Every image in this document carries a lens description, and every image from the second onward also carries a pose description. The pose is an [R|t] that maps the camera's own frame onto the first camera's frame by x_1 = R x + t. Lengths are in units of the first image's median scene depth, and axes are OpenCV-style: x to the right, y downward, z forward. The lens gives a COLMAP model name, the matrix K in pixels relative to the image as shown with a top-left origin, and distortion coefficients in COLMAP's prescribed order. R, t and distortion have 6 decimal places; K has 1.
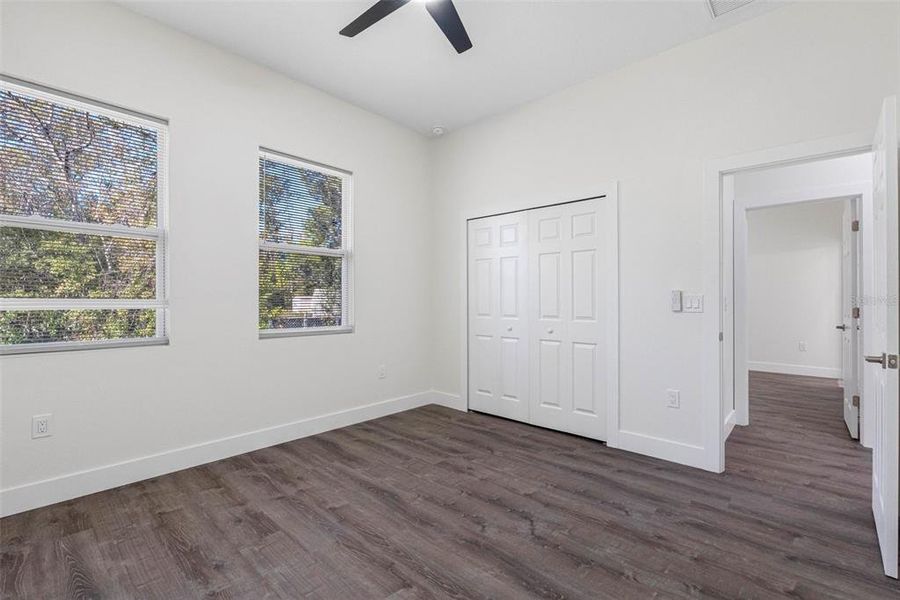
lens RADIAL K [[401.0, 0, 450.0], [0, 401.0, 300.0], [0, 0, 1]] dist [-0.002148, -0.000511]
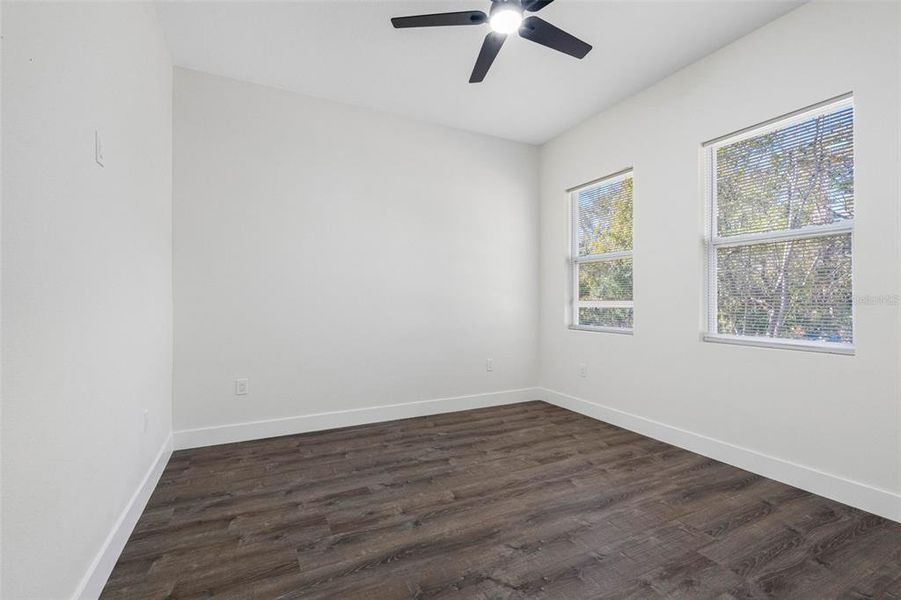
lens RADIAL K [[401.5, 0, 450.5], [0, 401.5, 300.0], [0, 0, 1]] dist [-0.002148, -0.000511]
pose [[-0.359283, -0.004669, -0.933217, 0.798064], [-0.004202, 0.999985, -0.003385, 0.004066], [0.933219, 0.002705, -0.359297, 0.957416]]
